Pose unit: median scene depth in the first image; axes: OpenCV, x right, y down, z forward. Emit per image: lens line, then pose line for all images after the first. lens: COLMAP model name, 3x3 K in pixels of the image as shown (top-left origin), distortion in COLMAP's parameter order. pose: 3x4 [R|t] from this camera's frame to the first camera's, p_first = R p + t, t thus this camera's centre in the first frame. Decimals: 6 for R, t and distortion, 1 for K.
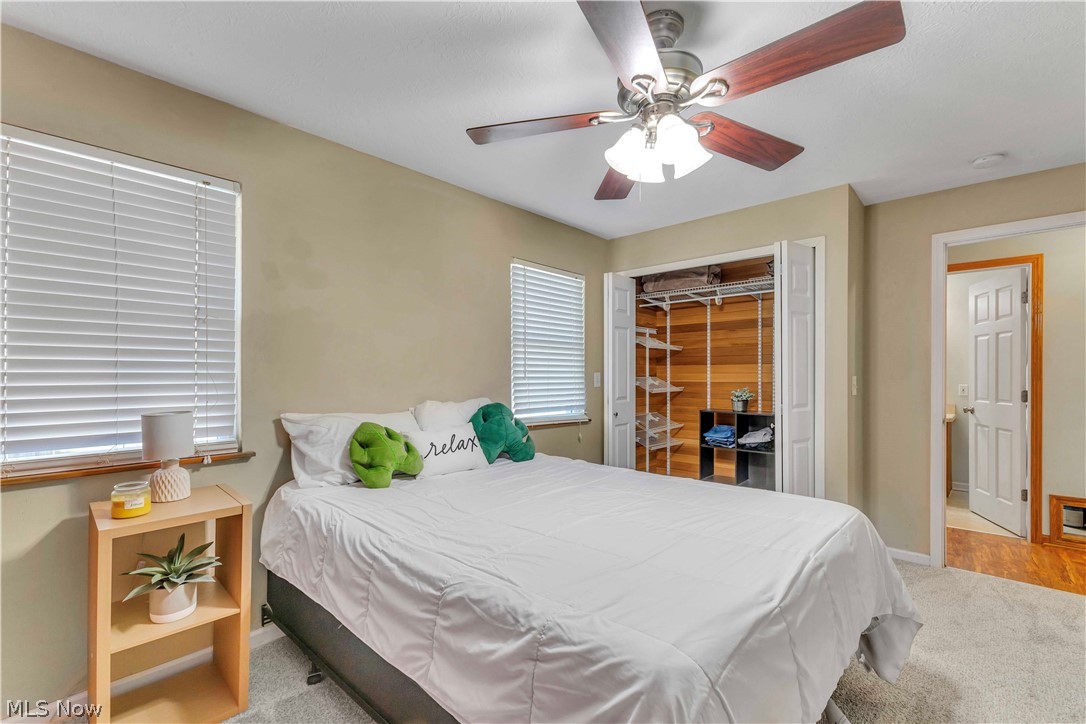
lens RADIAL K [[474.9, 0, 538.9], [0, 474.9, 369.9], [0, 0, 1]] dist [0.002931, 0.000691]
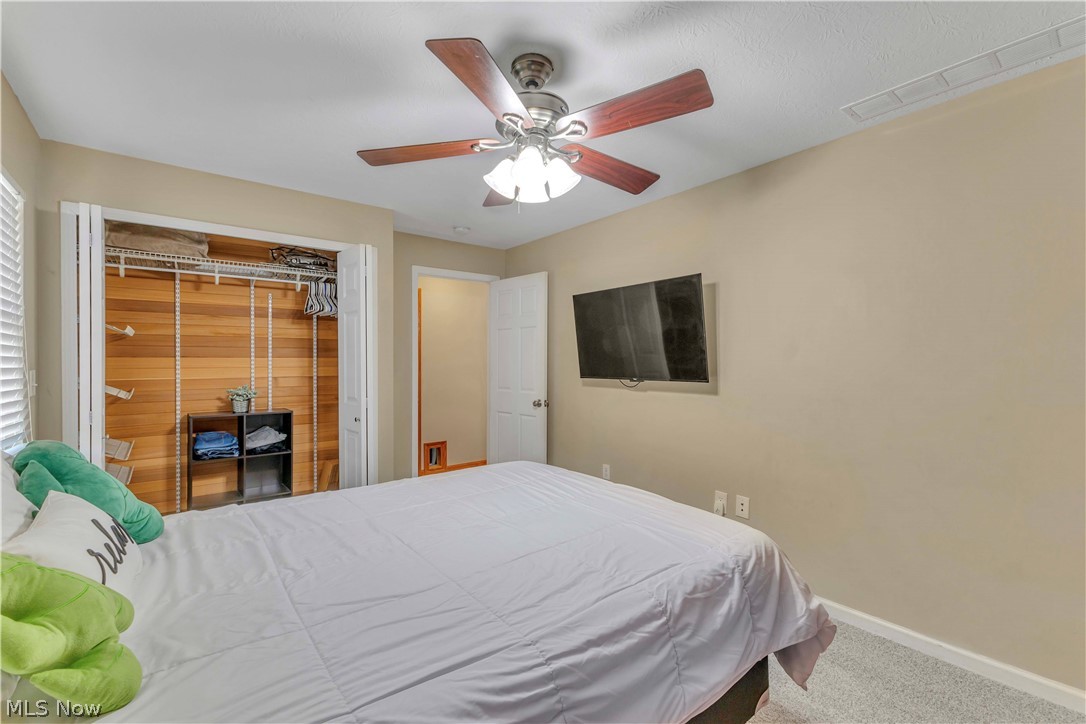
lens RADIAL K [[474.9, 0, 544.0], [0, 474.9, 361.0], [0, 0, 1]] dist [0.002931, 0.000691]
pose [[0.154651, 0.000405, 0.987969, -0.906398], [-0.004198, 0.999991, 0.000247, -0.021892], [-0.987960, -0.004185, 0.154651, 0.852428]]
